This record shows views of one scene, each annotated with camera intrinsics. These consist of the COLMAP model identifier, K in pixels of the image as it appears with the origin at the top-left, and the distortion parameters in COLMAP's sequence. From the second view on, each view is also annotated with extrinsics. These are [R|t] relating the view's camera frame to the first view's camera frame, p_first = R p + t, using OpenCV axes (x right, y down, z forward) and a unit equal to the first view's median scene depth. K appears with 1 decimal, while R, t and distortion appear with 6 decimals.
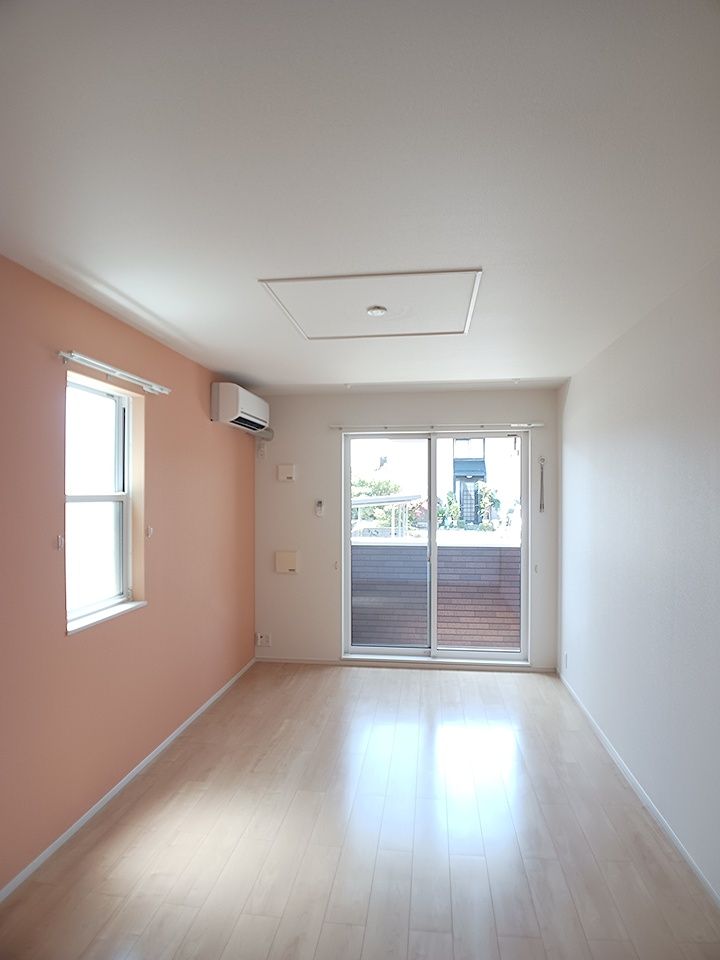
lens RADIAL K [[633.3, 0, 360.3], [0, 633.3, 482.4], [0, 0, 1]] dist [-0.003772, -0.001439]
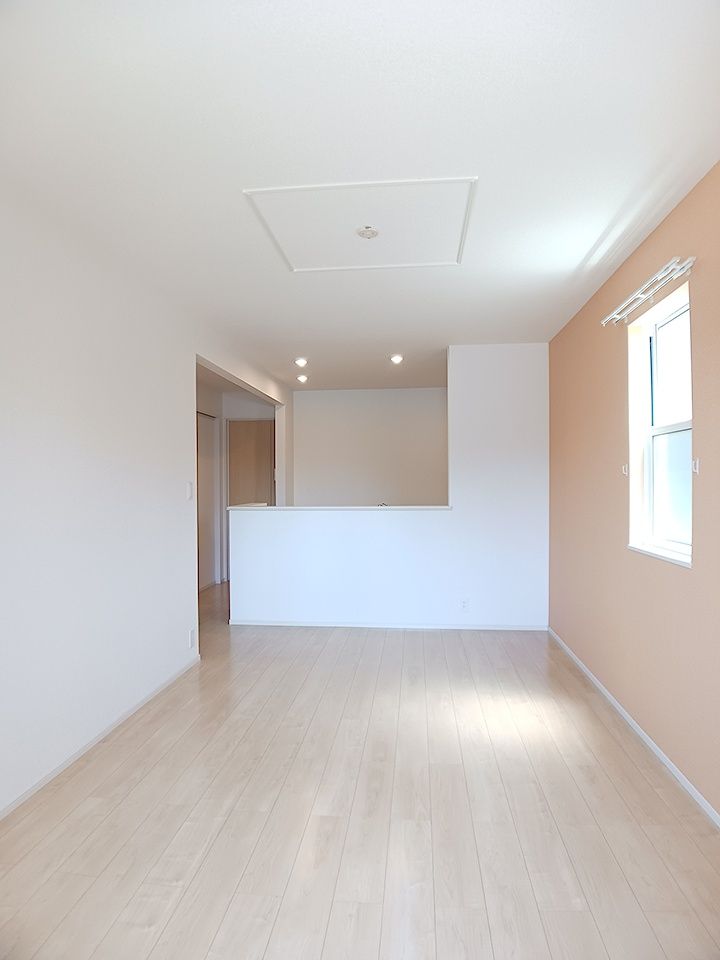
lens RADIAL K [[759.0, 0, 360.3], [0, 759.0, 480.5], [0, 0, 1]] dist [0.009656, 0.002093]
pose [[-0.999536, 0.012888, -0.027609, 0.070079], [0.013430, 0.999719, -0.019529, 0.116792], [0.027350, -0.019890, -0.999428, 2.153334]]
